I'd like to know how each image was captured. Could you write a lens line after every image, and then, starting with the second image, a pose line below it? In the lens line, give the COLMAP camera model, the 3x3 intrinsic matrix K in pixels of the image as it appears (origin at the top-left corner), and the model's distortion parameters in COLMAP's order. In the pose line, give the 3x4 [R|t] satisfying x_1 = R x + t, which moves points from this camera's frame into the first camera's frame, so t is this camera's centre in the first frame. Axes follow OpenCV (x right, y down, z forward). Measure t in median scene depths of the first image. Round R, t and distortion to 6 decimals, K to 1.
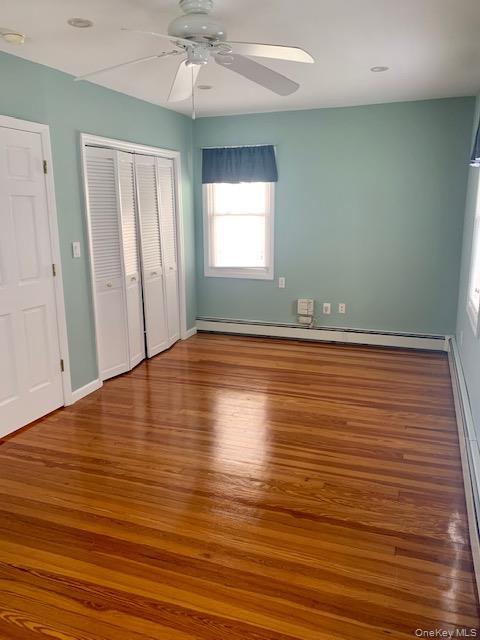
lens RADIAL K [[485.0, 0, 241.9], [0, 485.0, 310.5], [0, 0, 1]] dist [0.060139, -0.076514]
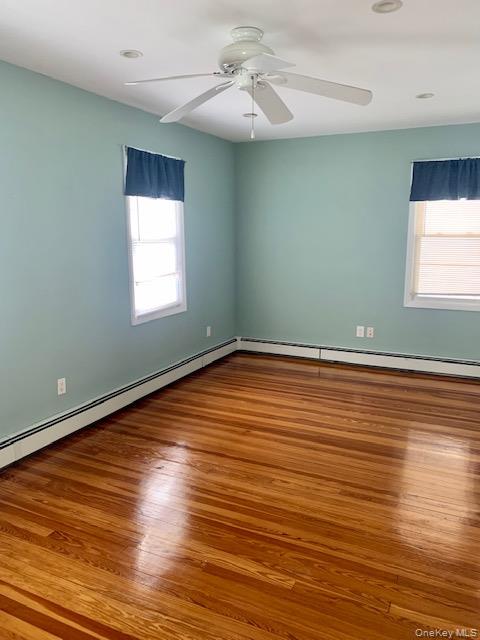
lens RADIAL K [[491.2, 0, 238.5], [0, 491.2, 320.0], [0, 0, 1]] dist [0.064013, -0.065150]
pose [[-0.995688, -0.005984, 0.092571, -0.158598], [0.029682, 0.924905, 0.379037, -0.420287], [-0.087888, 0.380151, -0.920739, 1.996479]]
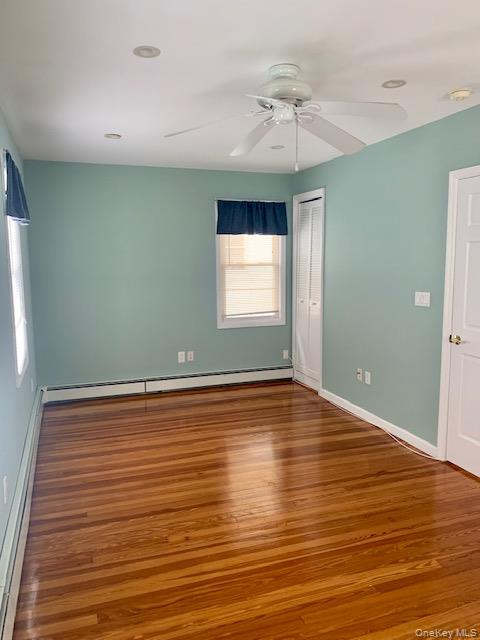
lens RADIAL K [[491.2, 0, 238.5], [0, 491.2, 320.0], [0, 0, 1]] dist [0.064013, -0.065150]
pose [[-0.764477, 0.097339, -0.637259, 0.662051], [-0.117092, 0.951124, 0.285748, -0.367322], [0.633927, 0.293066, -0.715715, 1.704207]]
